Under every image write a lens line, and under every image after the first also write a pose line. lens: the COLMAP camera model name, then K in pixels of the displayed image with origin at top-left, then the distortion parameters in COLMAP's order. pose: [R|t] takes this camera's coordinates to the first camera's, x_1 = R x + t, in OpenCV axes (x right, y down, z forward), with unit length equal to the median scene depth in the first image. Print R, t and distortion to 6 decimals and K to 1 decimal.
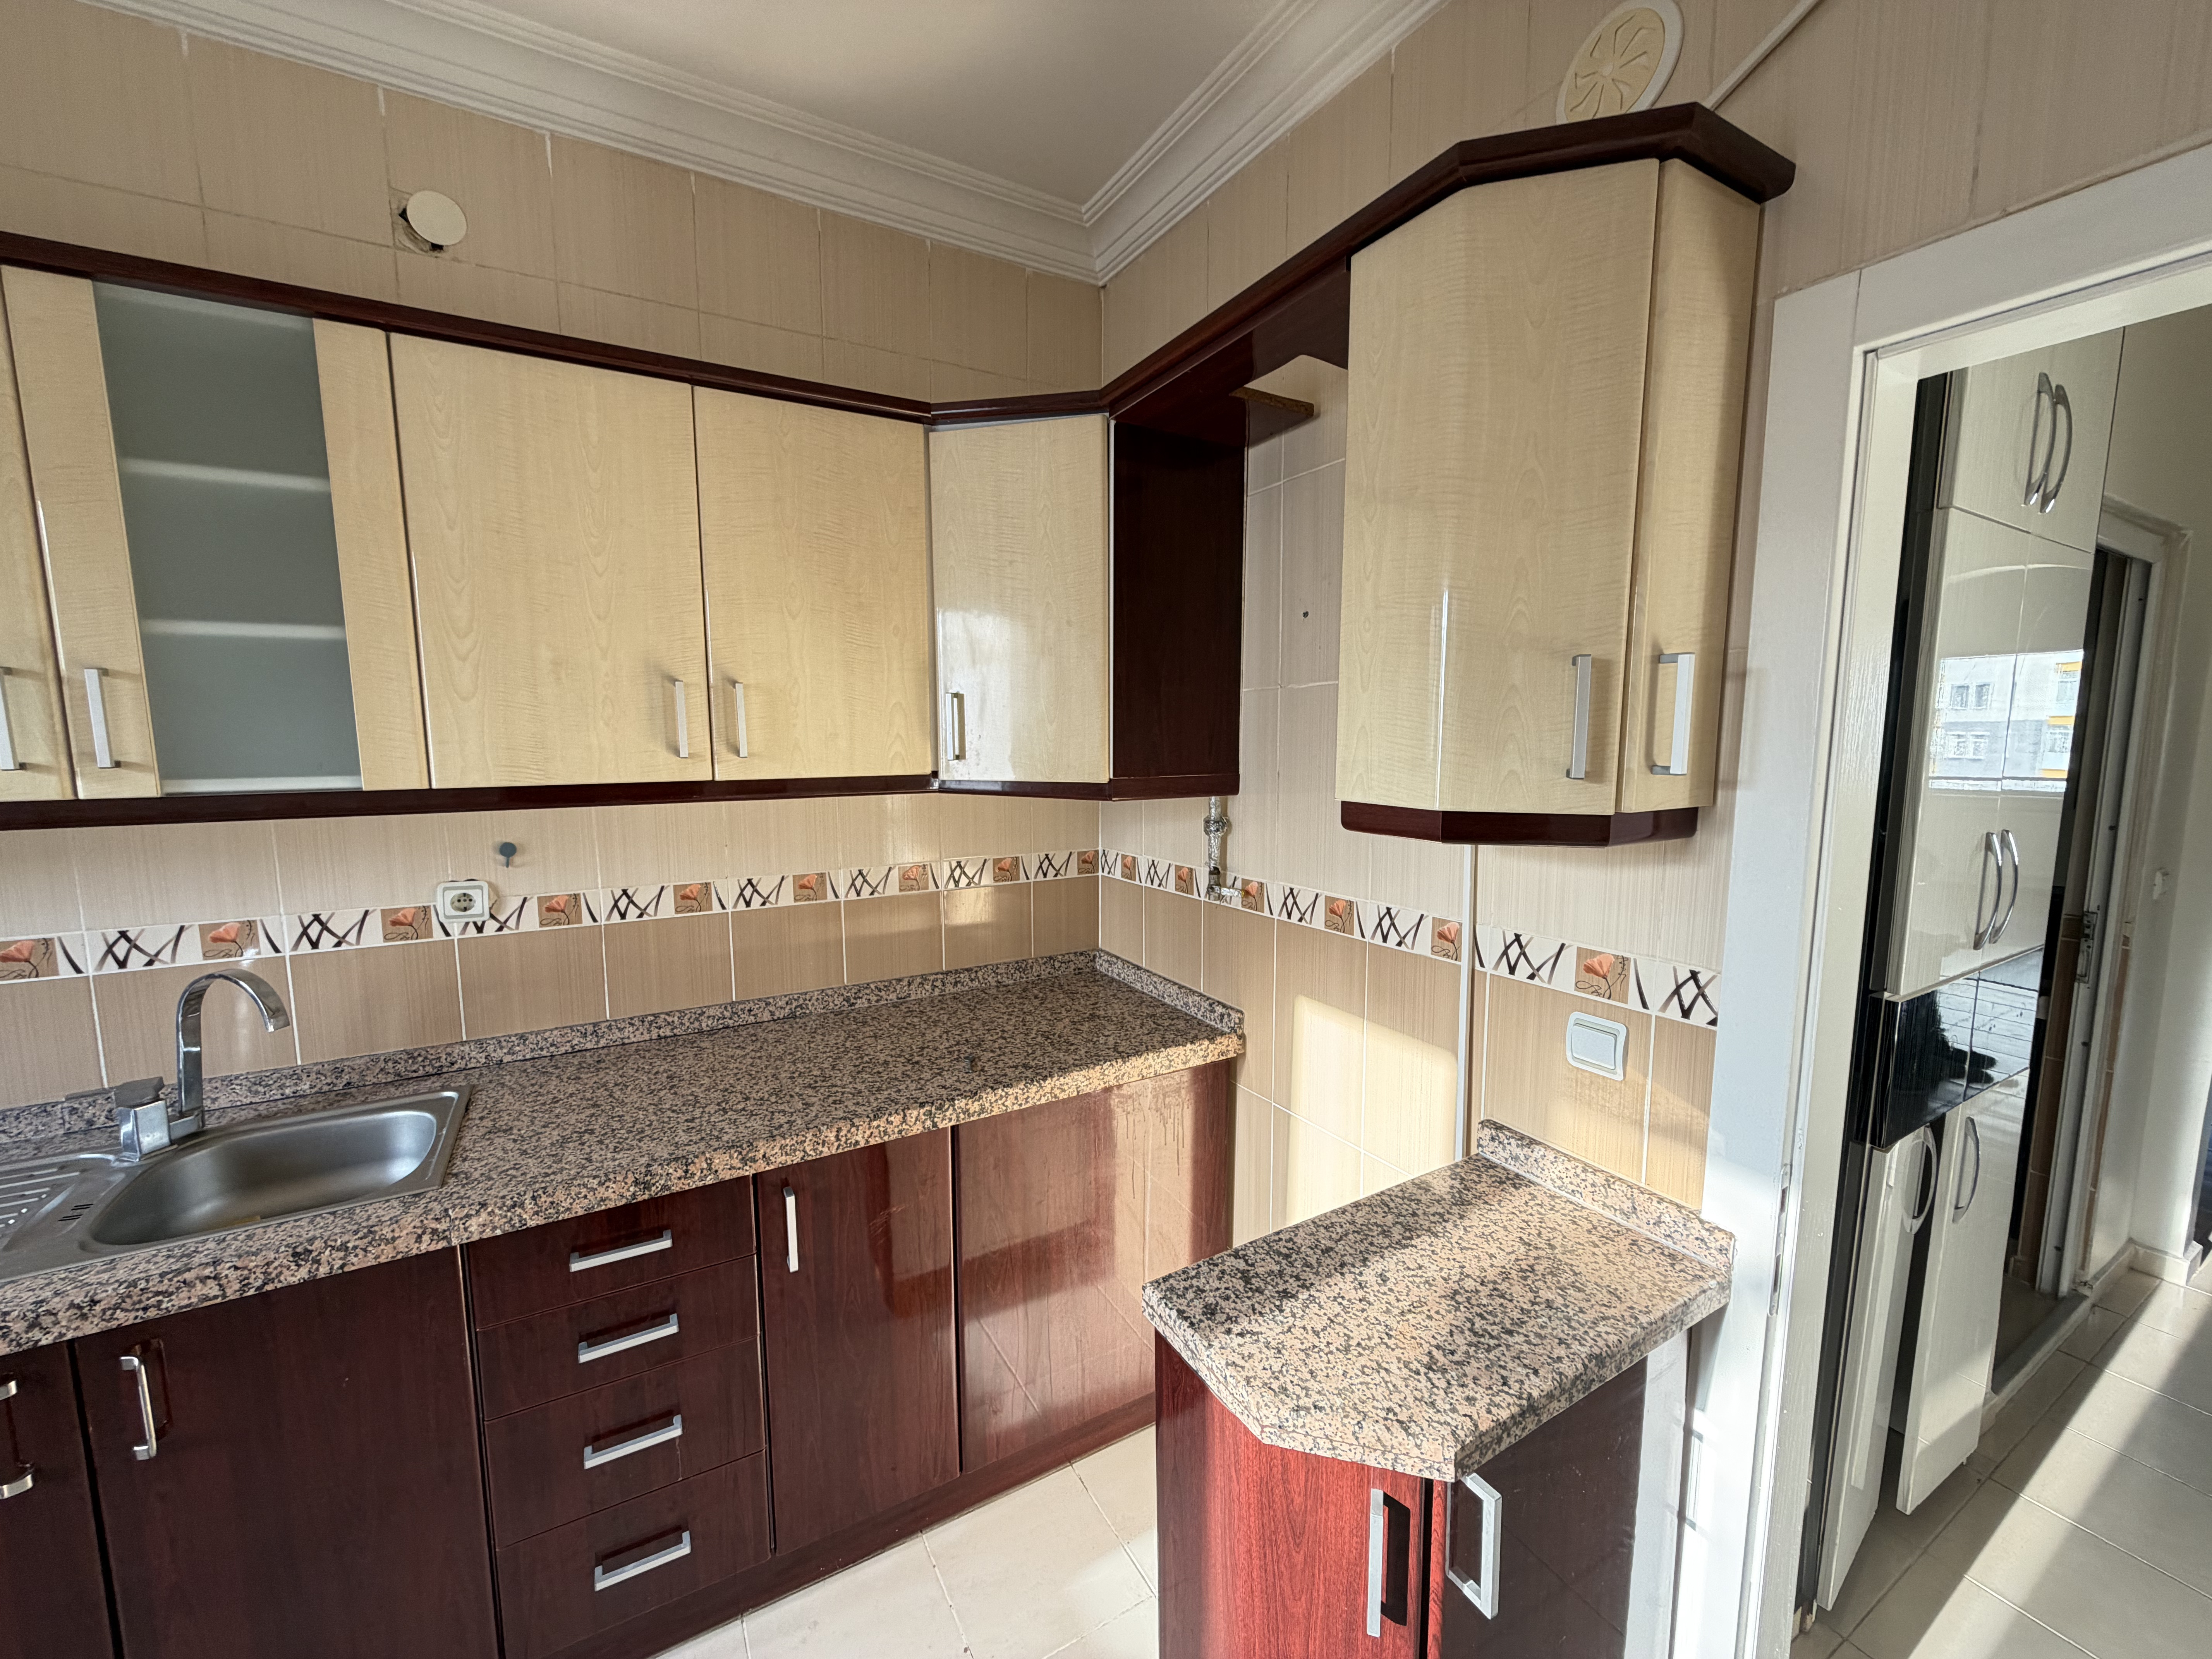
lens RADIAL K [[881.1, 0, 1101.9], [0, 881.1, 826.8], [0, 0, 1]] dist [0.000519, -0.000068]
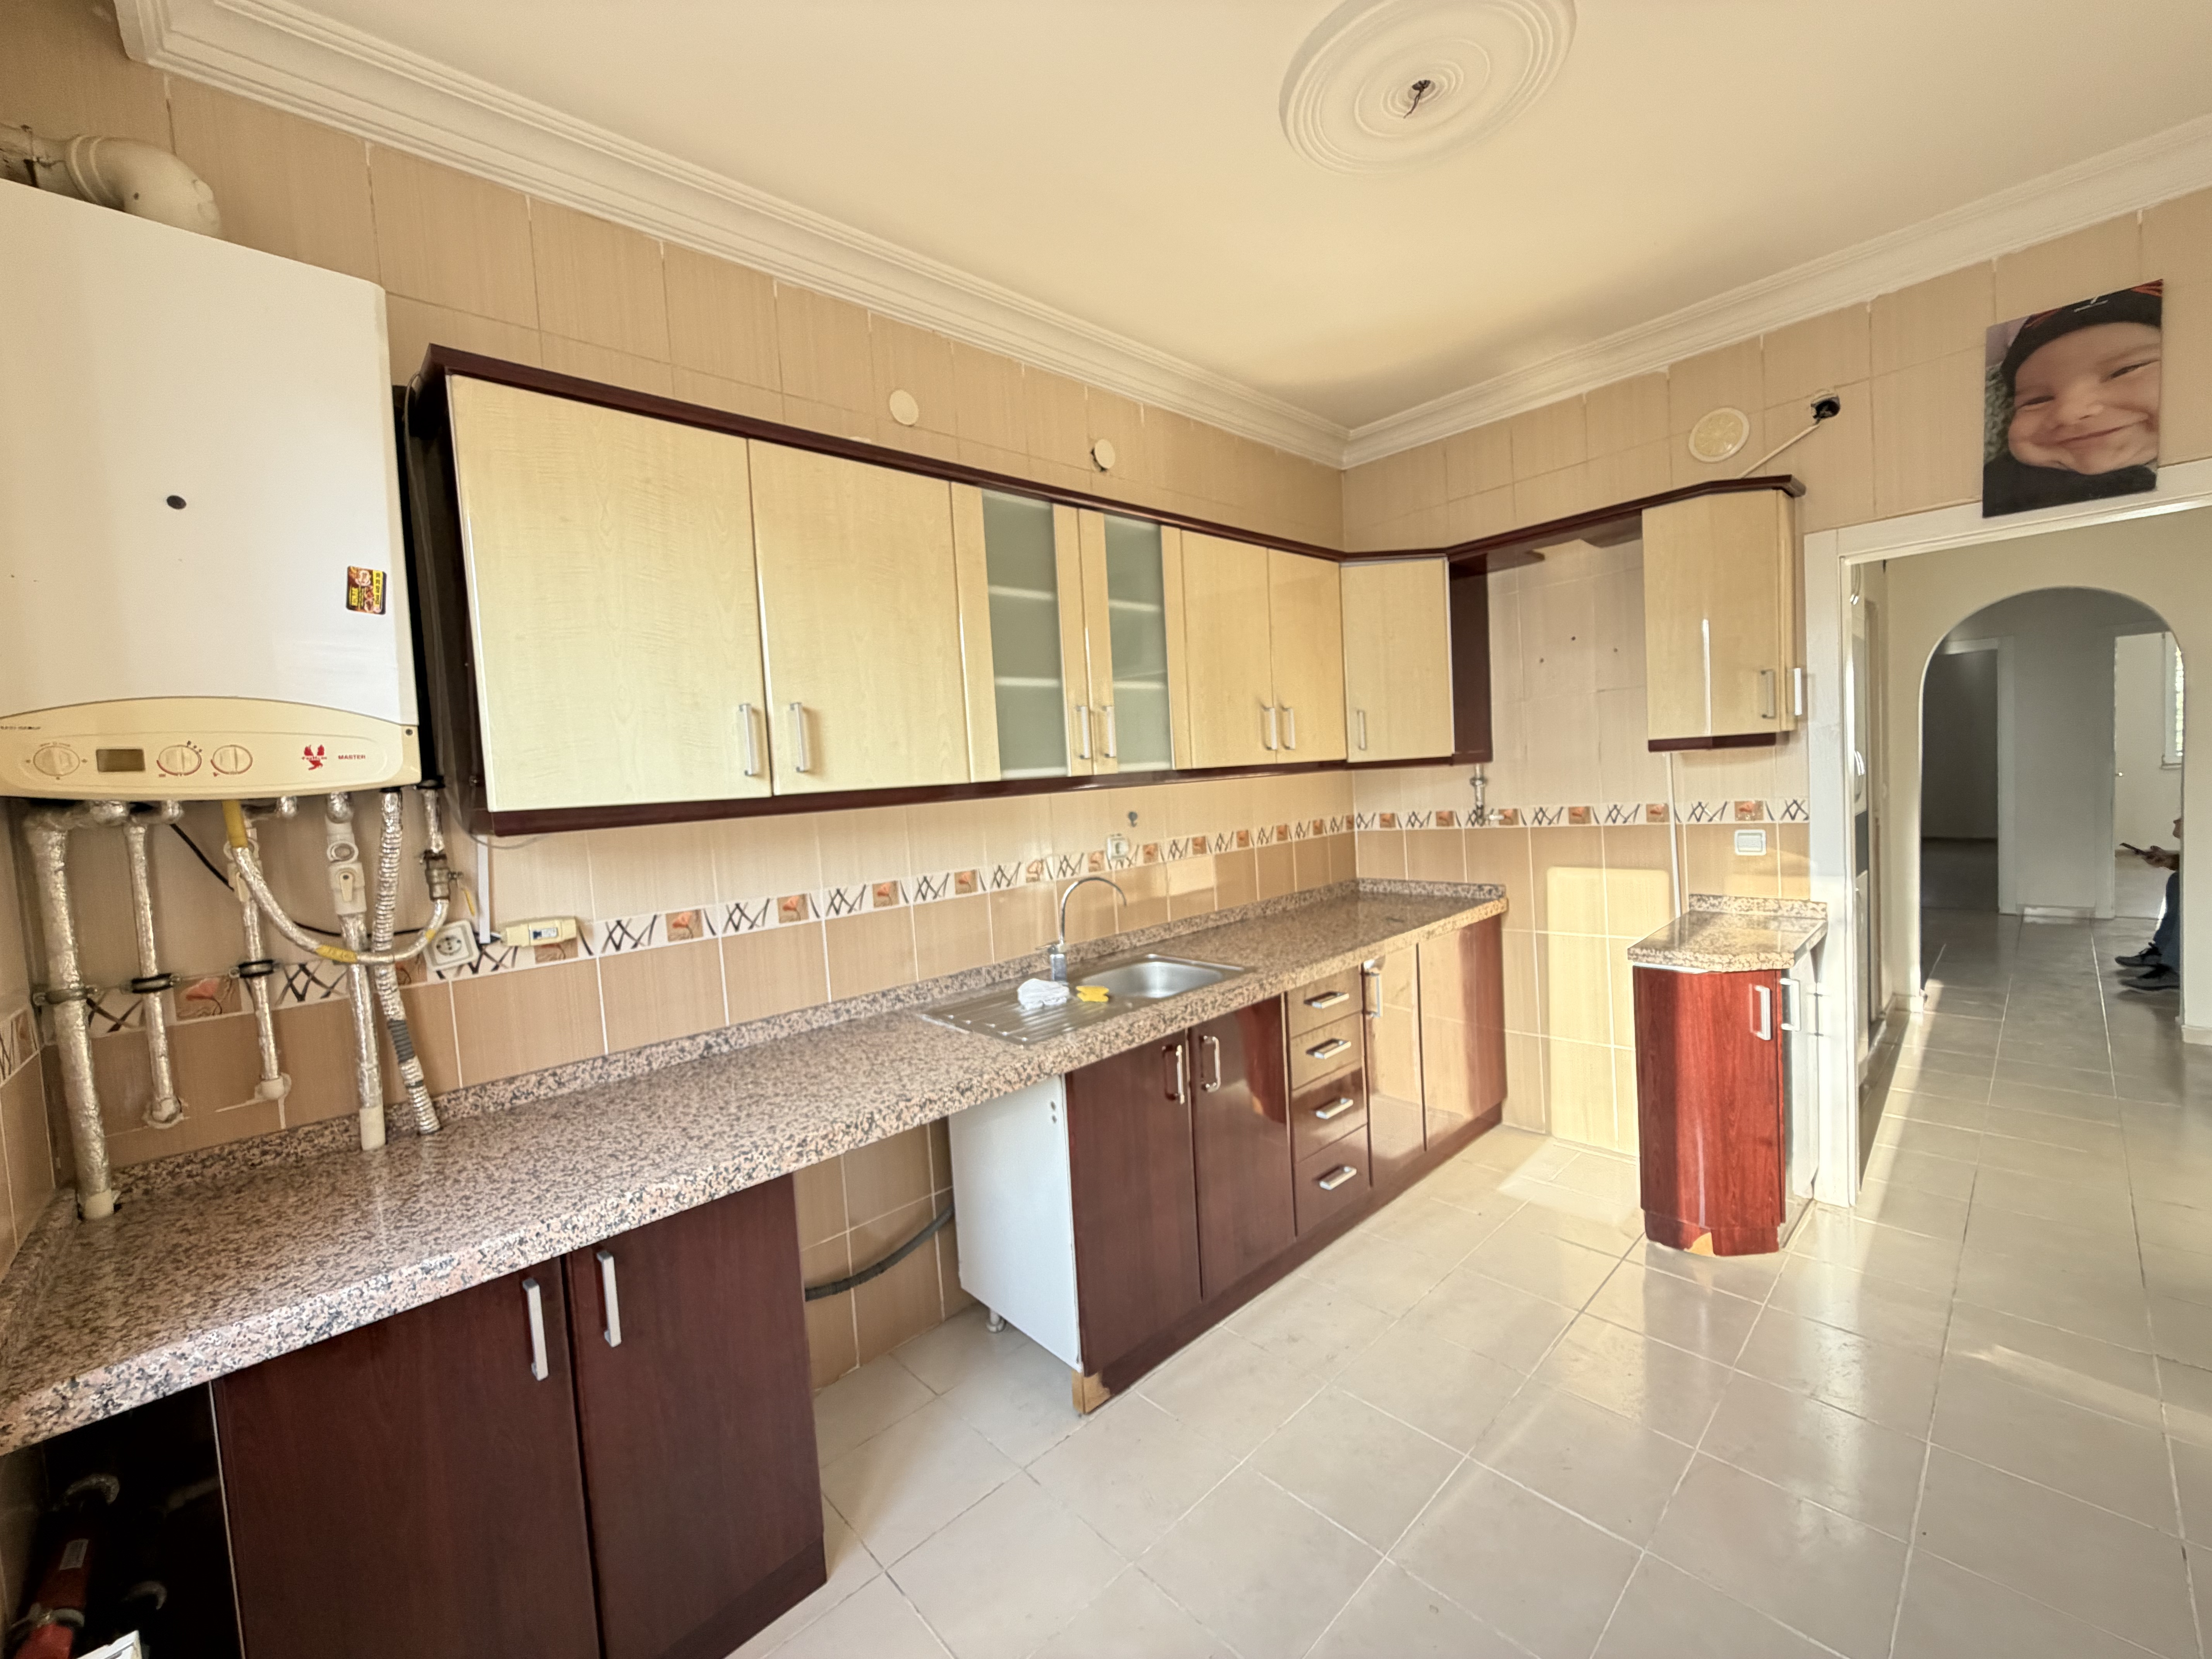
lens RADIAL K [[881.1, 0, 1103.1], [0, 881.1, 826.9], [0, 0, 1]] dist [0.000519, -0.000068]
pose [[0.972167, -0.073679, 0.222403, -1.276118], [0.087651, 0.994708, -0.053607, 0.150967], [-0.217277, 0.071609, 0.973480, -0.694011]]
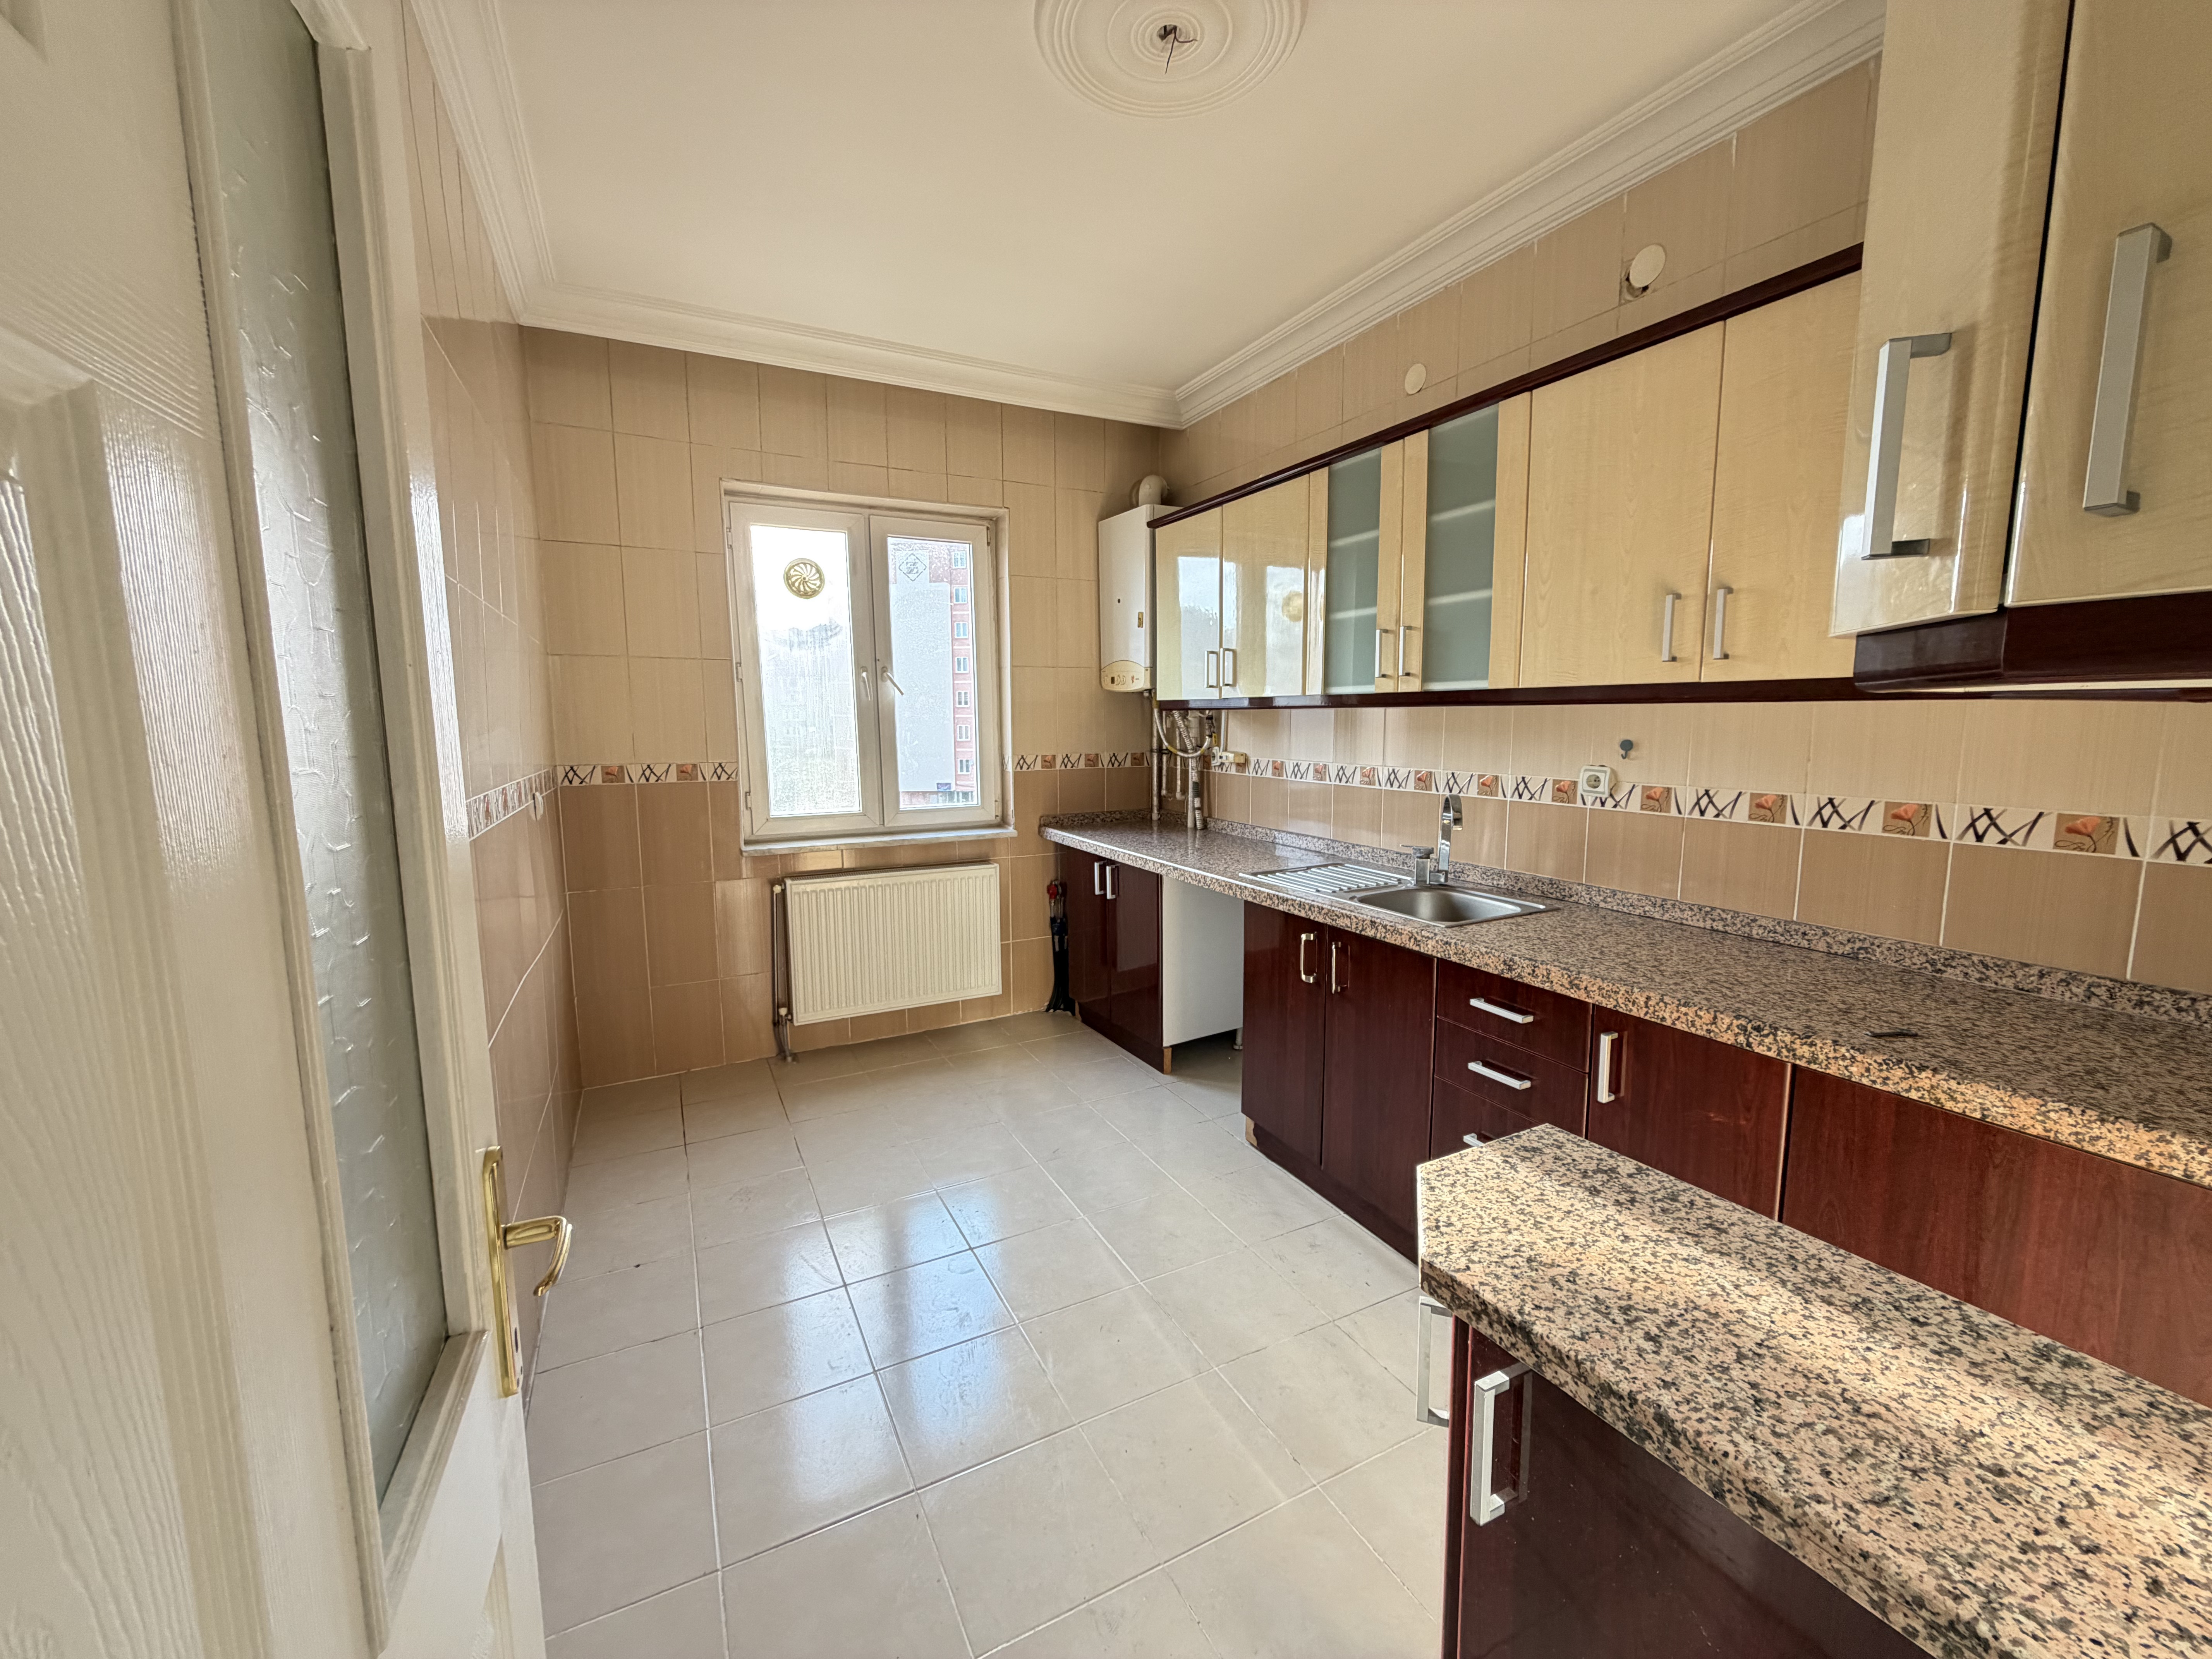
lens RADIAL K [[881.1, 0, 1100.4], [0, 881.1, 828.4], [0, 0, 1]] dist [0.000519, -0.000068]
pose [[-0.049709, 0.128342, -0.990483, 0.767069], [-0.110118, 0.984959, 0.133153, 0.067844], [0.992675, 0.115688, -0.034829, 0.339814]]
